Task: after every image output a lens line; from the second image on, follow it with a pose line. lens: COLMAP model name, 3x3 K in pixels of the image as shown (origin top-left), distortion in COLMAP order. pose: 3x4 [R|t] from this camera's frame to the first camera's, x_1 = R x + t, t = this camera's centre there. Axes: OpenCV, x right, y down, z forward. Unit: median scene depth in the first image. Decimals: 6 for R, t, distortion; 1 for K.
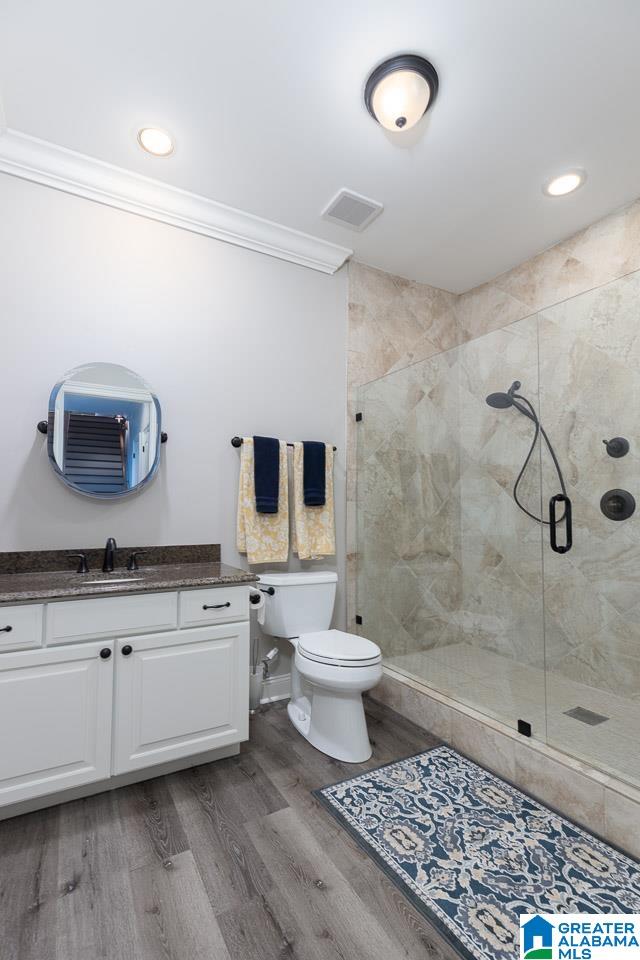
lens RADIAL K [[456.9, 0, 319.5], [0, 456.9, 489.7], [0, 0, 1]] dist [0.005928, -0.000746]
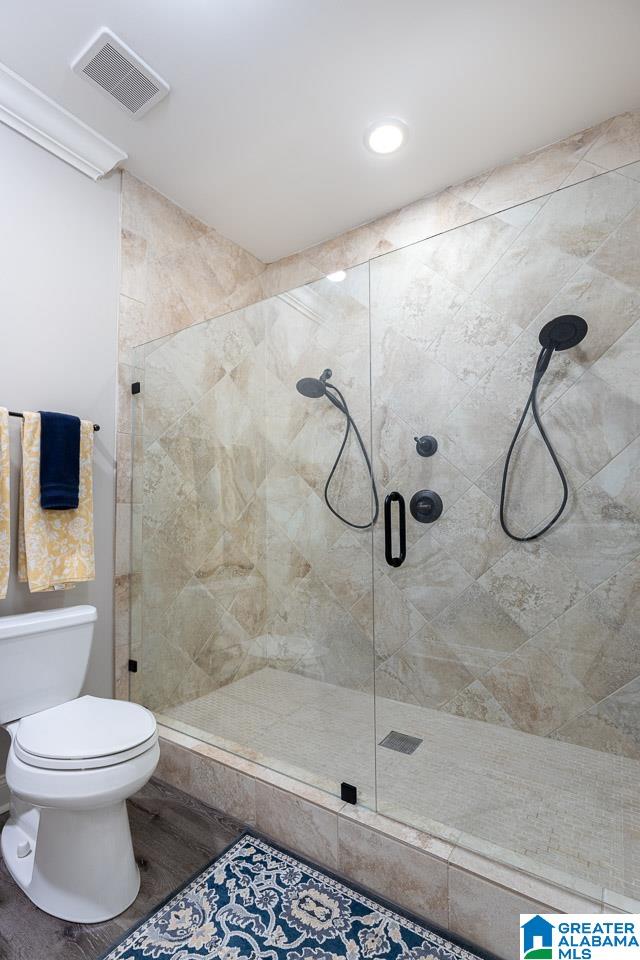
lens RADIAL K [[456.9, 0, 319.5], [0, 456.9, 489.7], [0, 0, 1]] dist [0.005928, -0.000746]
pose [[0.908233, 0.011335, 0.418312, 0.048547], [-0.007074, 0.999906, -0.011735, 0.010195], [-0.418405, 0.007698, 0.908228, 0.212839]]
